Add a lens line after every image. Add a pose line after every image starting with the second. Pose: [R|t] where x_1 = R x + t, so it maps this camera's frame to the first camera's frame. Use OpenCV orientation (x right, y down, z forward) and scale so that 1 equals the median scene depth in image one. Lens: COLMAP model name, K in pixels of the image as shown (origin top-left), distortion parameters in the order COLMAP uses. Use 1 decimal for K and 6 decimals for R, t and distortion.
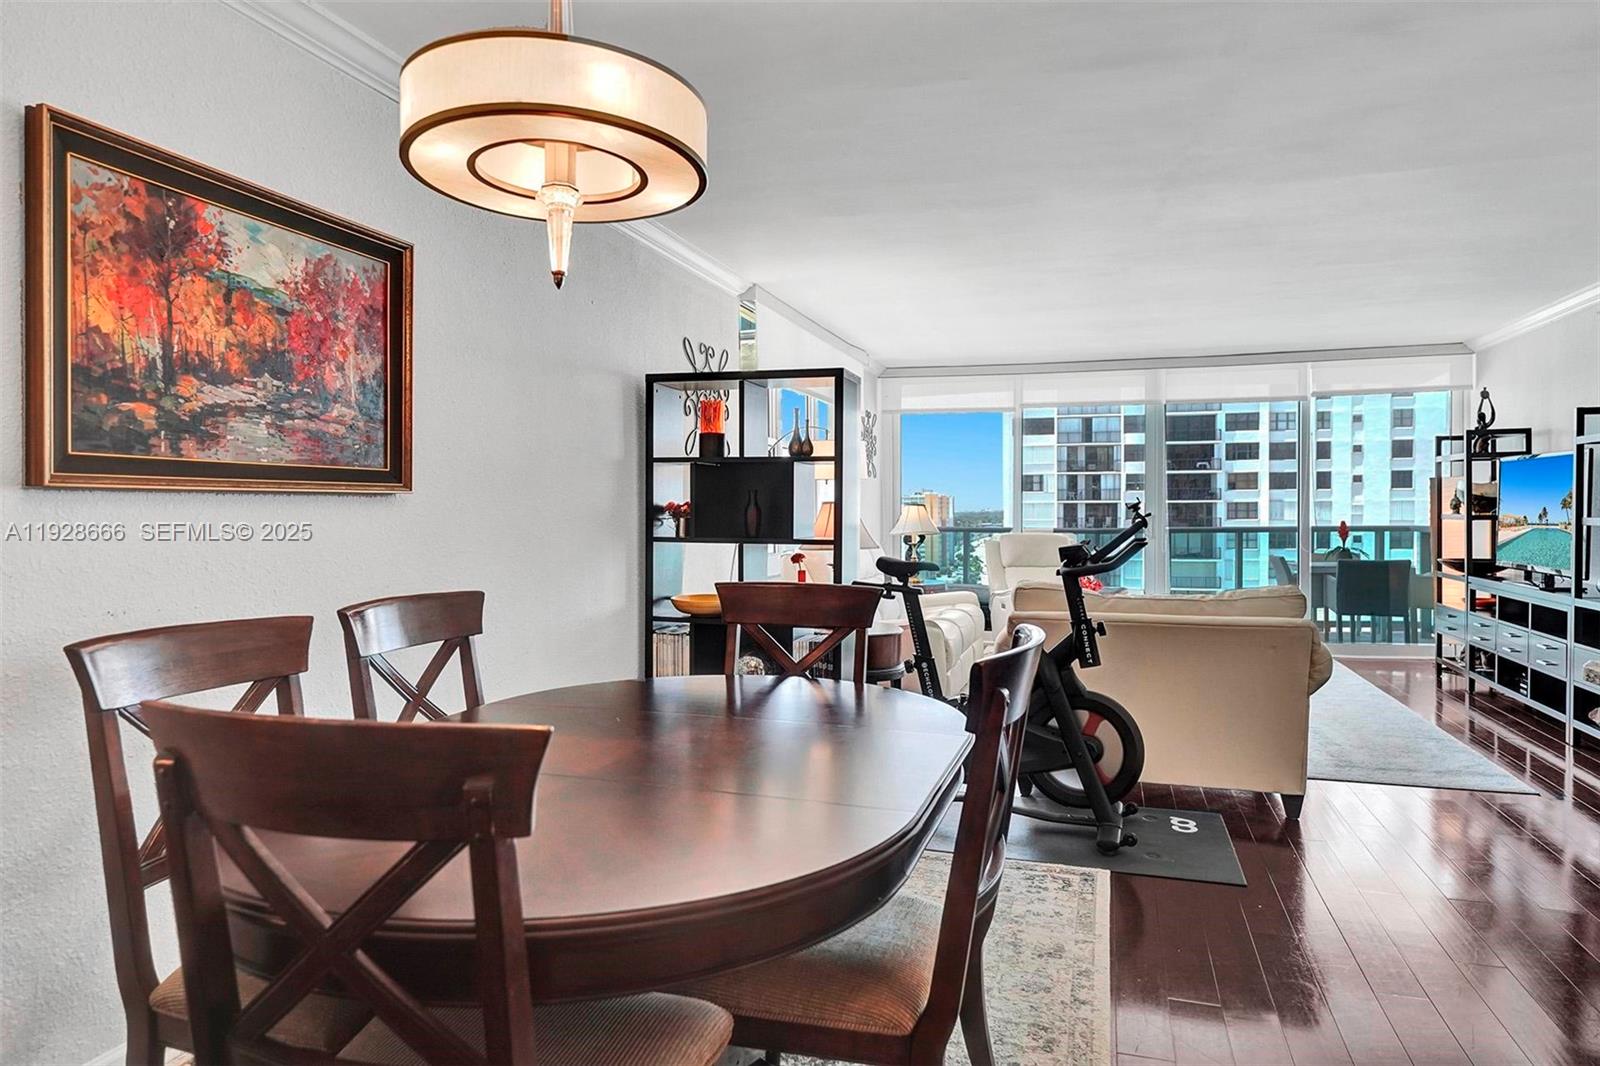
lens RADIAL K [[974.0, 0, 802.2], [0, 974.0, 528.2], [0, 0, 1]] dist [0.002293, -0.005530]
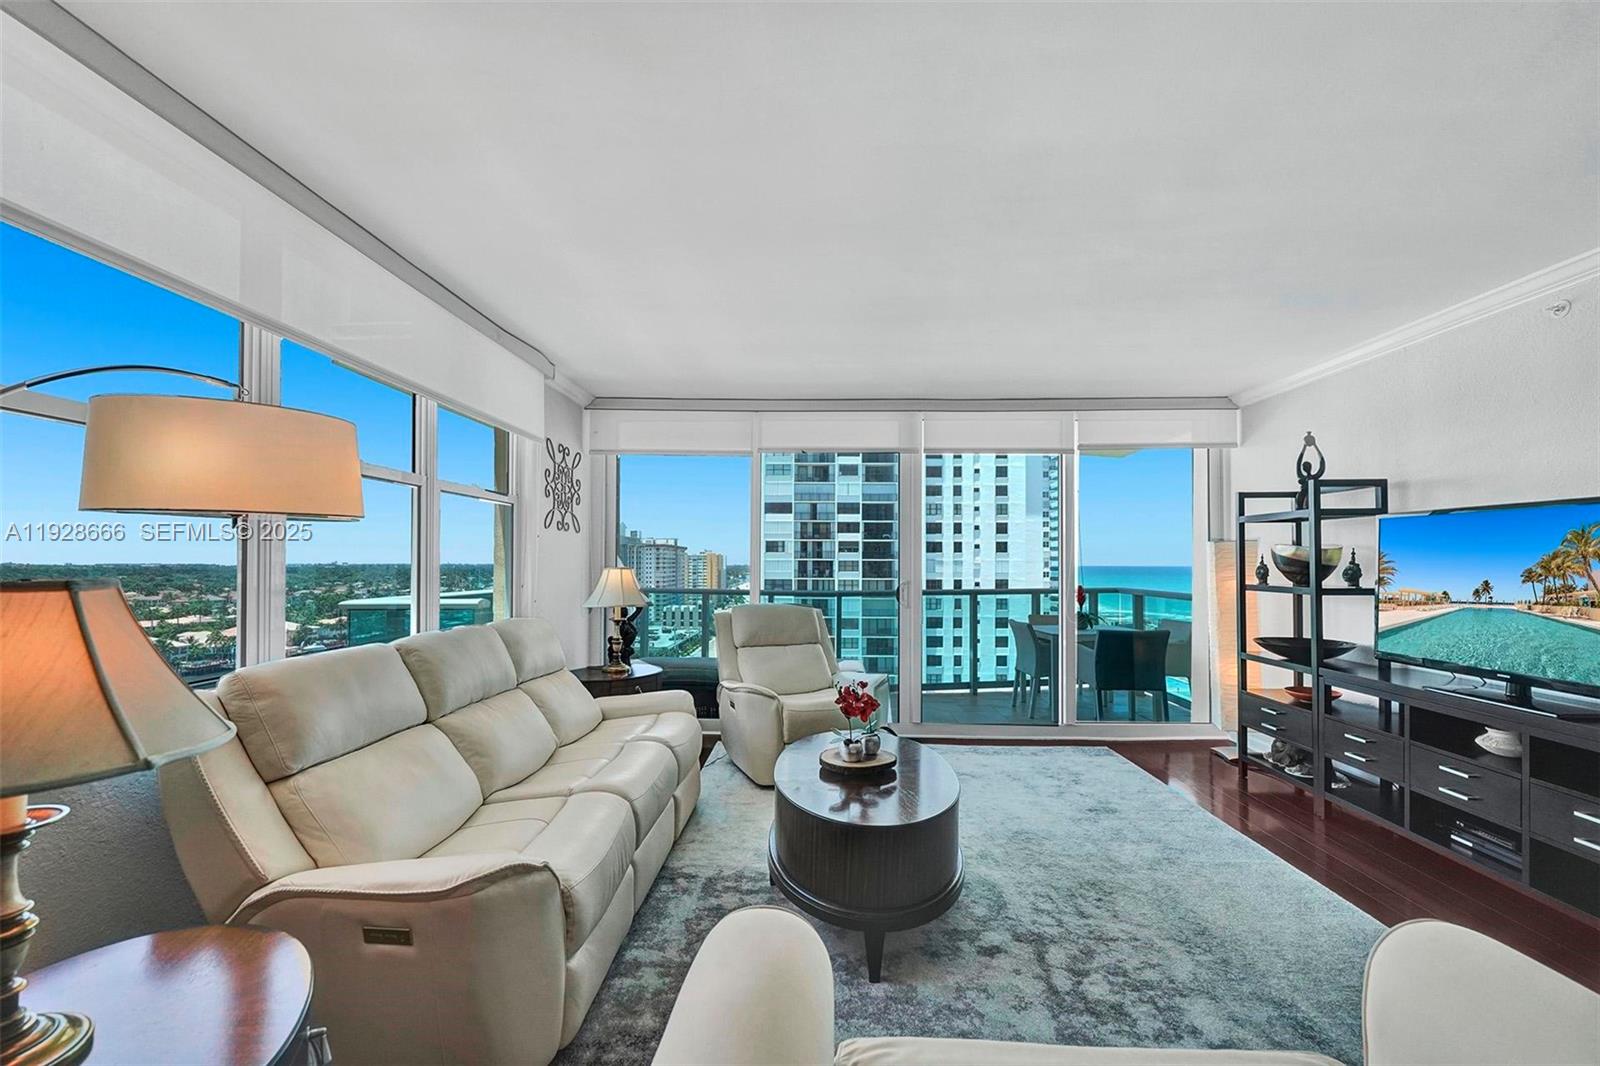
lens RADIAL K [[659.6, 0, 812.9], [0, 659.6, 552.4], [0, 0, 1]] dist [-0.003485, 0.000924]
pose [[0.959473, 0.009392, 0.281645, 0.175104], [0.000968, 0.999329, -0.036623, -0.027243], [-0.281800, 0.035412, 0.958819, 0.714926]]
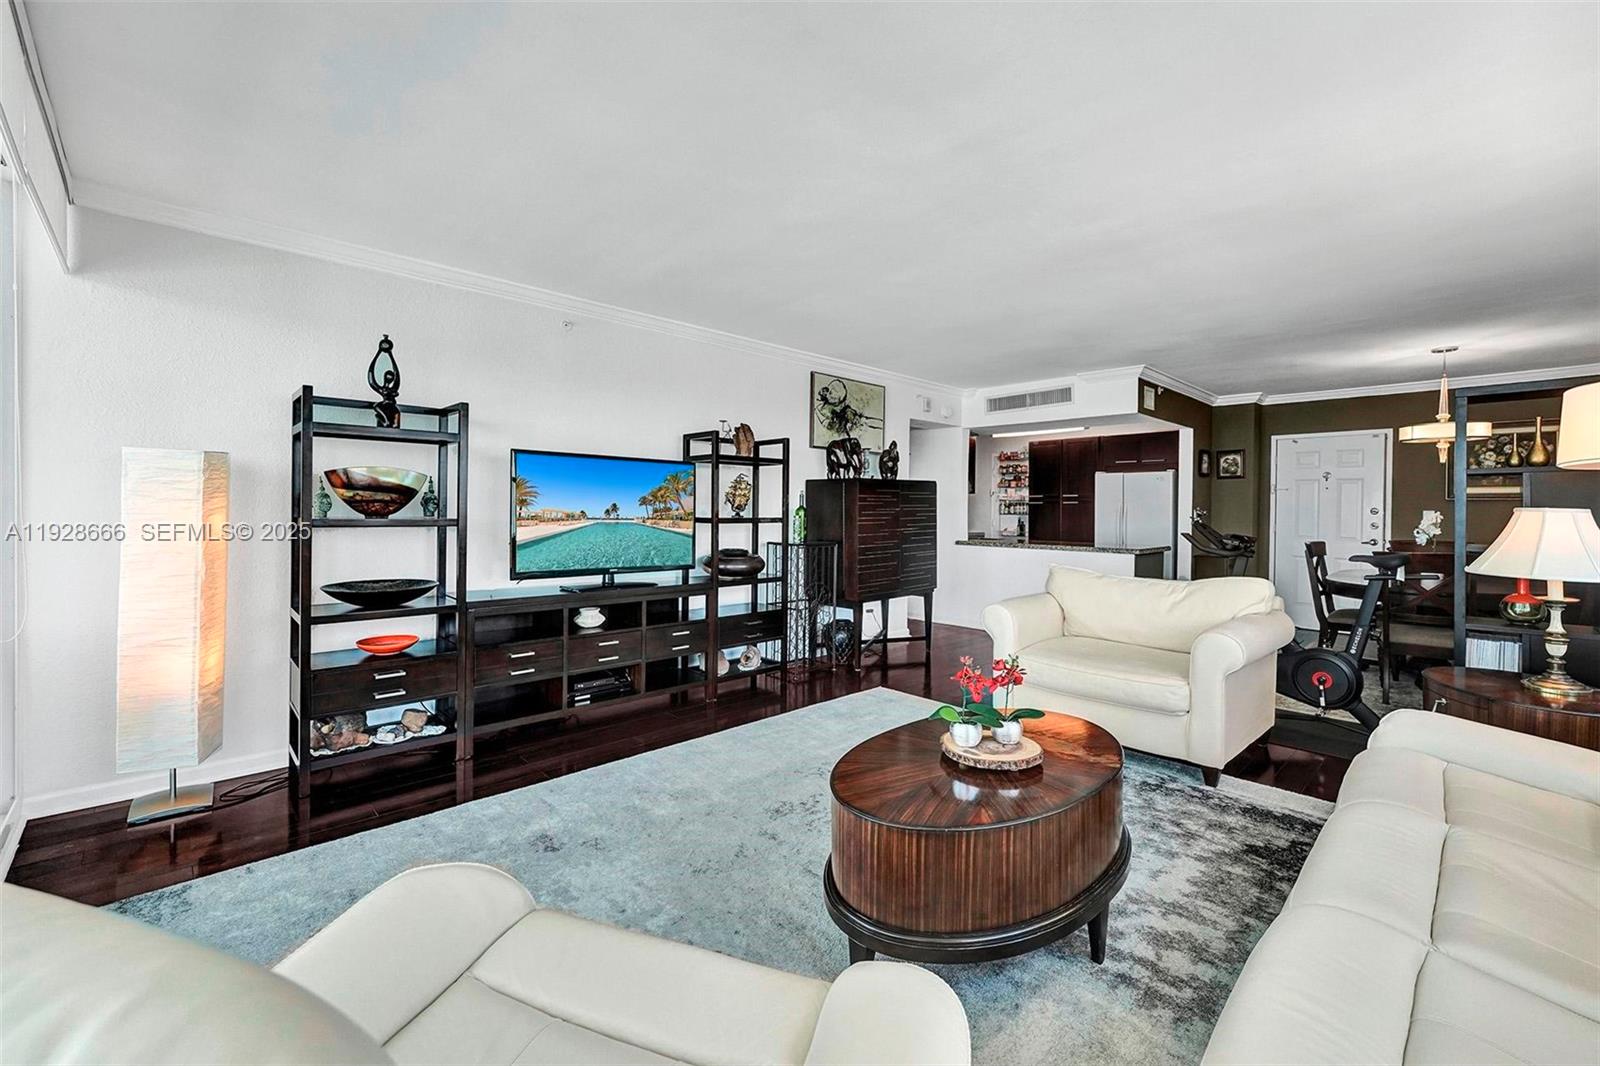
lens RADIAL K [[659.6, 0, 814.3], [0, 659.6, 502.9], [0, 0, 1]] dist [-0.003485, 0.000924]
pose [[-0.887395, -0.001270, 0.461009, 0.269578], [0.004056, 0.999936, 0.010562, -0.036502], [-0.460993, 0.011243, -0.887333, 1.559294]]
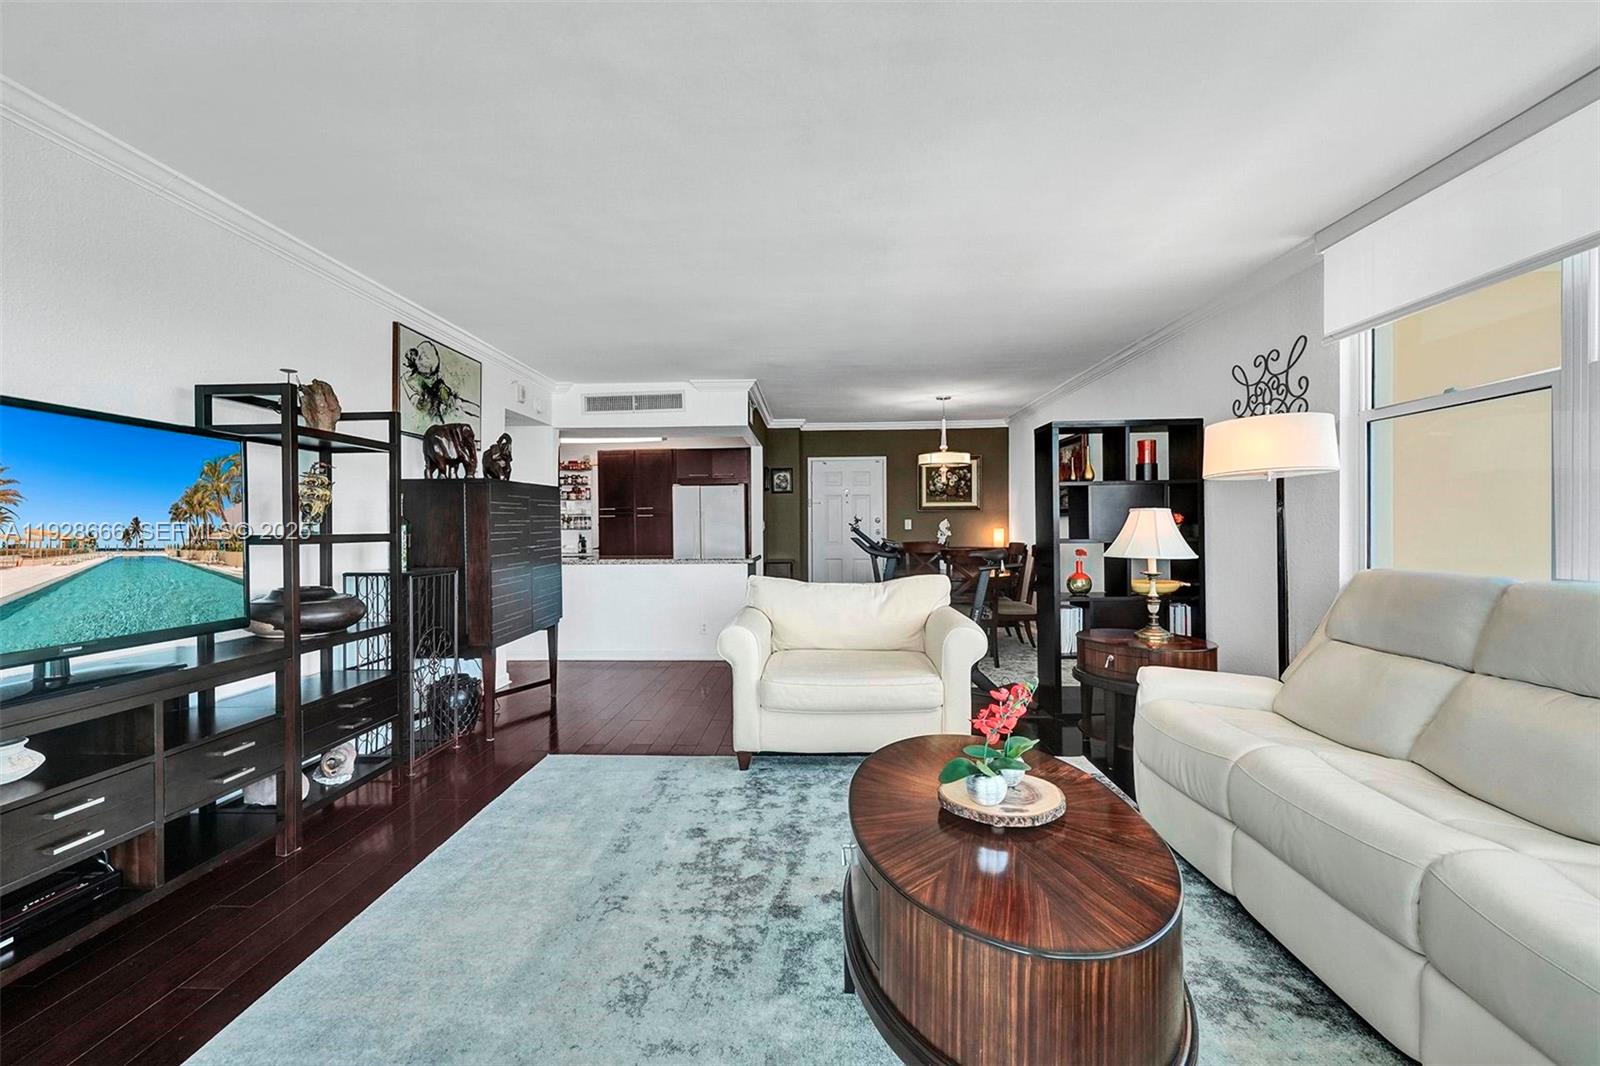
lens RADIAL K [[660.2, 0, 805.2], [0, 660.2, 523.4], [0, 0, 1]] dist [-0.005297, -0.000027]
pose [[-0.960451, 0.010196, -0.278263, 0.519242], [0.005361, 0.999821, 0.018130, -0.025684], [0.278399, 0.015921, -0.960334, 1.450558]]
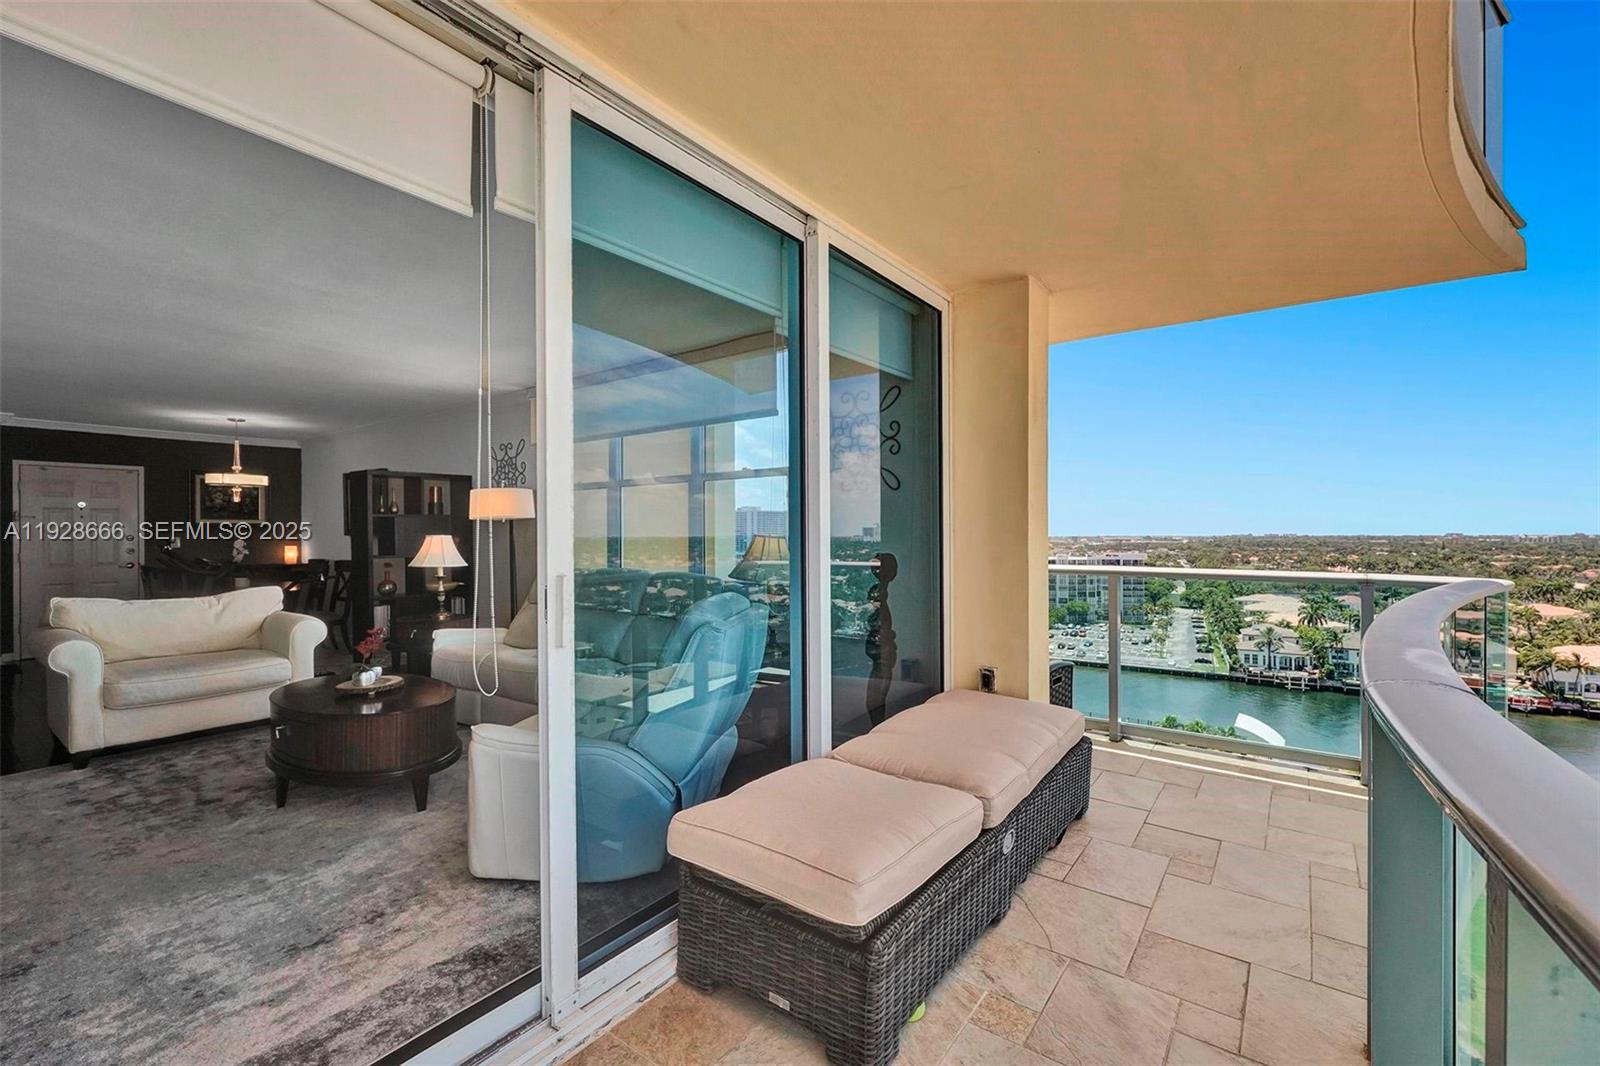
lens RADIAL K [[660.2, 0, 786.2], [0, 660.2, 545.9], [0, 0, 1]] dist [-0.005297, -0.000027]
pose [[-0.310757, 0.025984, -0.950134, 0.817132], [-0.013106, 0.999414, 0.031618, -0.049419], [0.950399, 0.022278, -0.310235, 1.752037]]
